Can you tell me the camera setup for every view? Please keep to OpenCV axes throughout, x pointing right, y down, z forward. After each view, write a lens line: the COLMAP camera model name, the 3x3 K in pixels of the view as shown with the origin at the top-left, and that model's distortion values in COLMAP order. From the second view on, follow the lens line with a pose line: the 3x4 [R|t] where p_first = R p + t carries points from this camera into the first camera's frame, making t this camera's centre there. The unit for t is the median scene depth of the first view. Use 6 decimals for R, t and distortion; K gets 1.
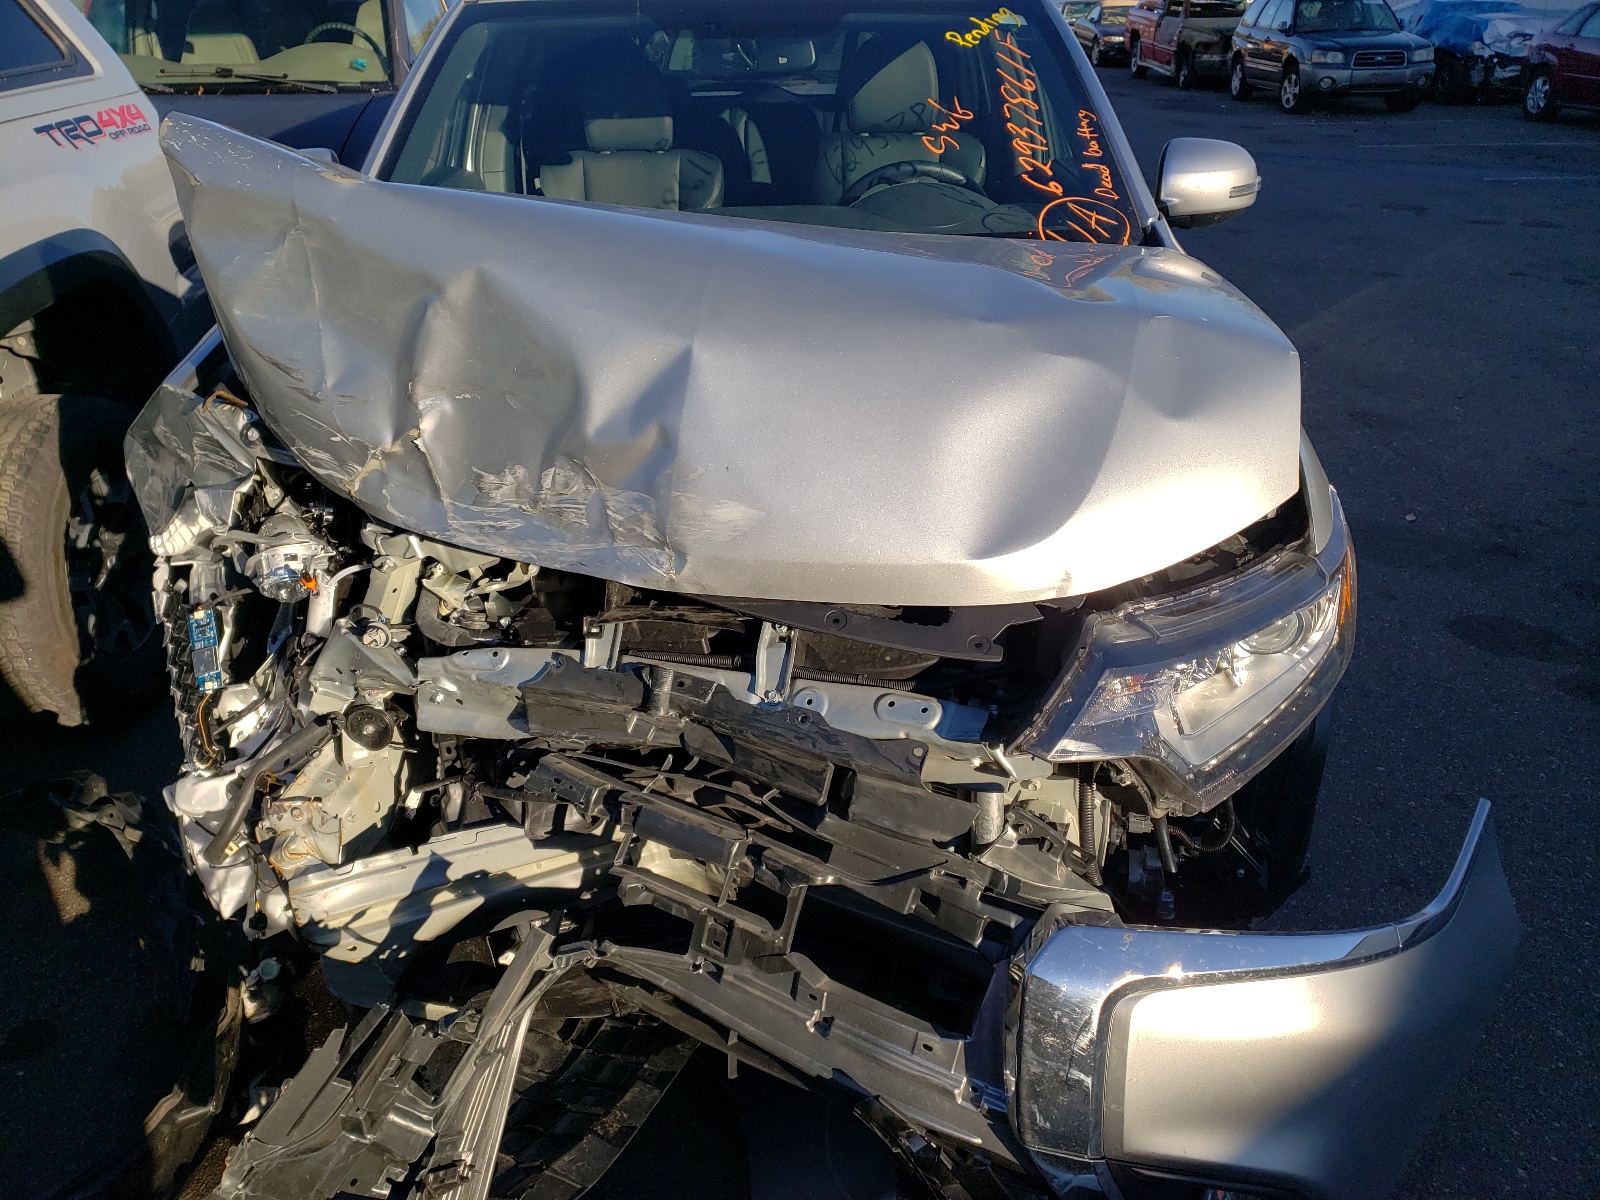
lens RADIAL K [[1292.5, 0, 803.7], [0, 1292.5, 543.7], [0, 0, 1]] dist [0.180038, -0.583680]
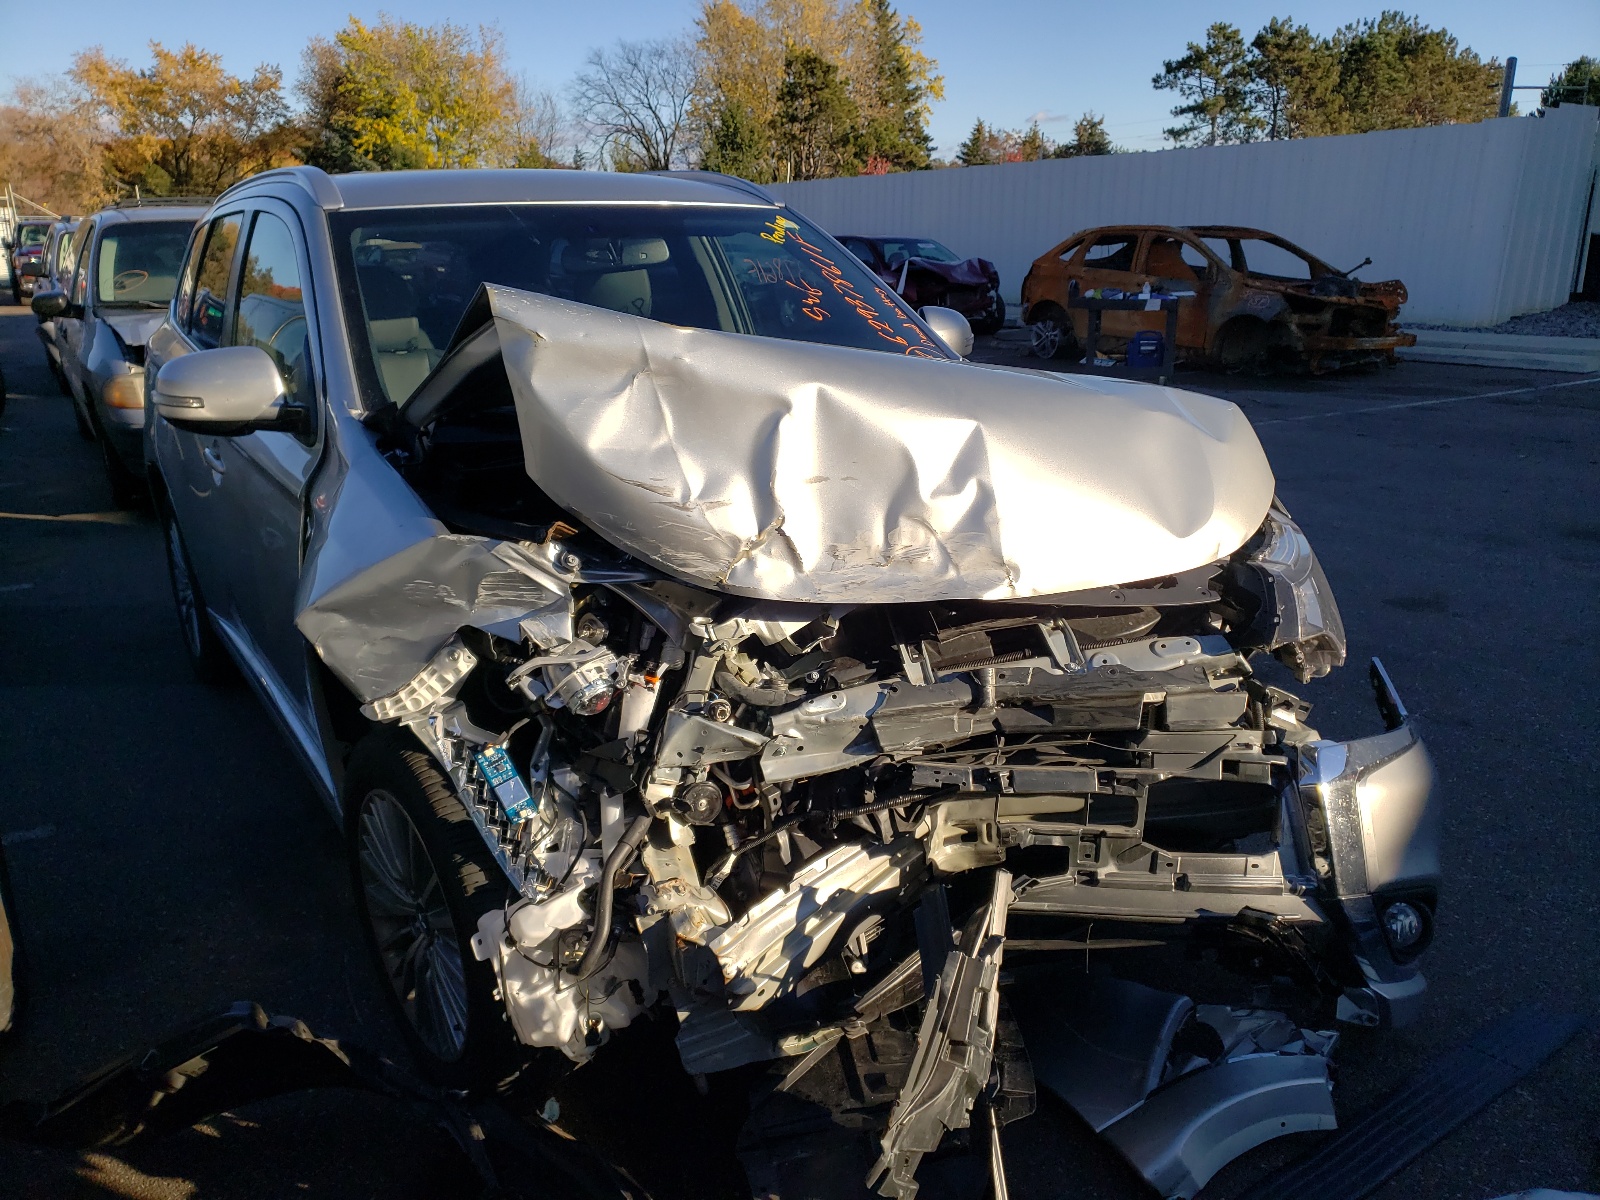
lens RADIAL K [[1292.5, 0, 803.7], [0, 1292.5, 543.7], [0, 0, 1]] dist [0.180038, -0.583680]
pose [[0.835149, -0.137084, 0.532668, -0.917539], [0.222989, 0.969671, -0.100068, 0.062547], [-0.502795, 0.202351, 0.840388, -0.036128]]
